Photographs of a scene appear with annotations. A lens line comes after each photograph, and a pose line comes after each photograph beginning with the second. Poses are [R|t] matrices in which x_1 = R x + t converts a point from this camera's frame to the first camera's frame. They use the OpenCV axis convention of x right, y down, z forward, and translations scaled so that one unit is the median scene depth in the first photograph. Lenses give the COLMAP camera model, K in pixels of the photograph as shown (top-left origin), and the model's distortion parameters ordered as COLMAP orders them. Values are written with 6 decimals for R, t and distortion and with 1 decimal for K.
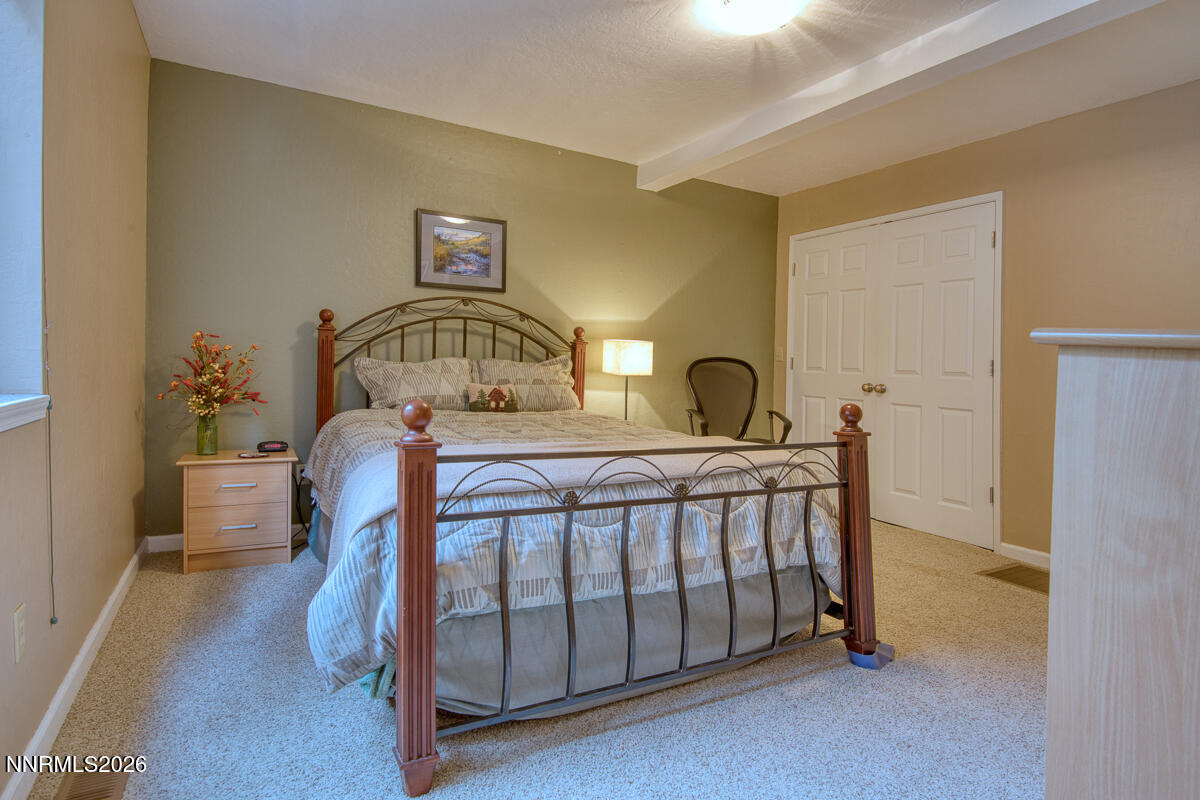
lens RADIAL K [[623.0, 0, 591.2], [0, 623.0, 402.4], [0, 0, 1]] dist [0.015519, -0.000018]
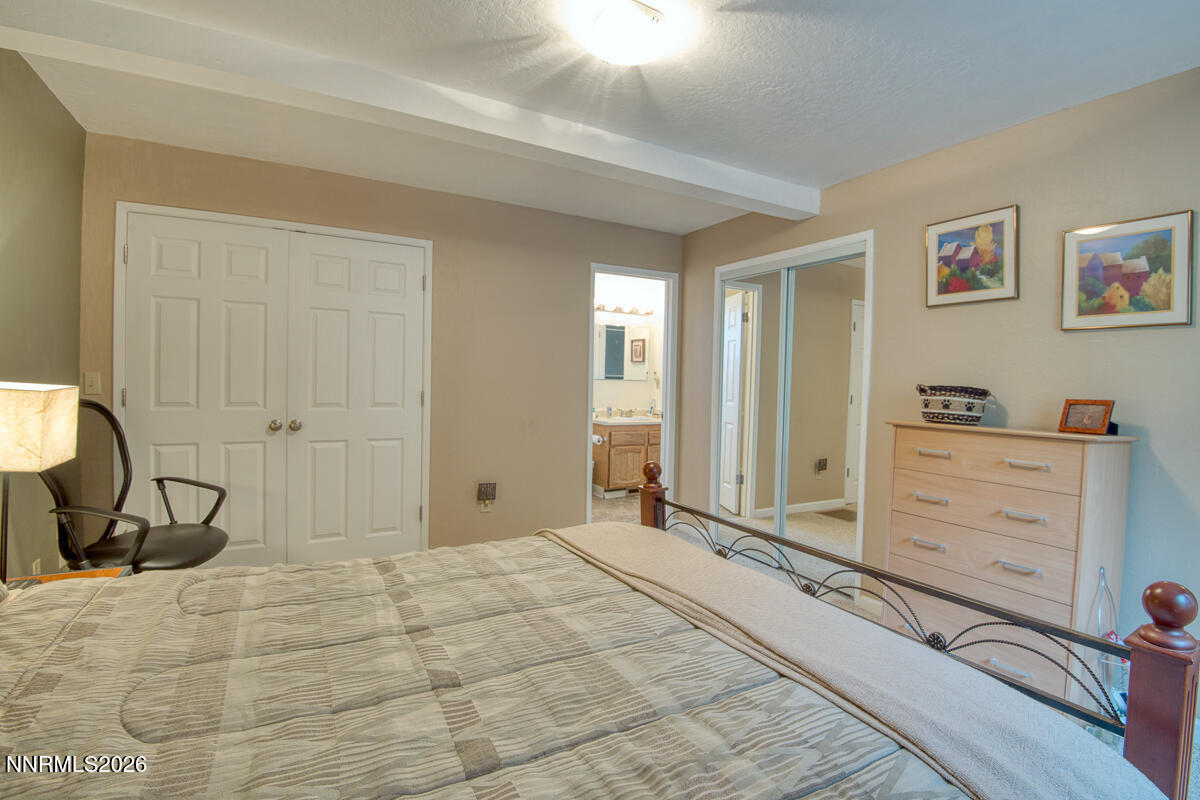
lens RADIAL K [[577.5, 0, 609.4], [0, 577.5, 388.9], [0, 0, 1]] dist [-0.015883, -0.006309]
pose [[0.018069, -0.053928, 0.998381, -0.353891], [0.036863, 0.997901, 0.053235, -0.112978], [-0.999157, 0.035841, 0.020019, 0.644788]]
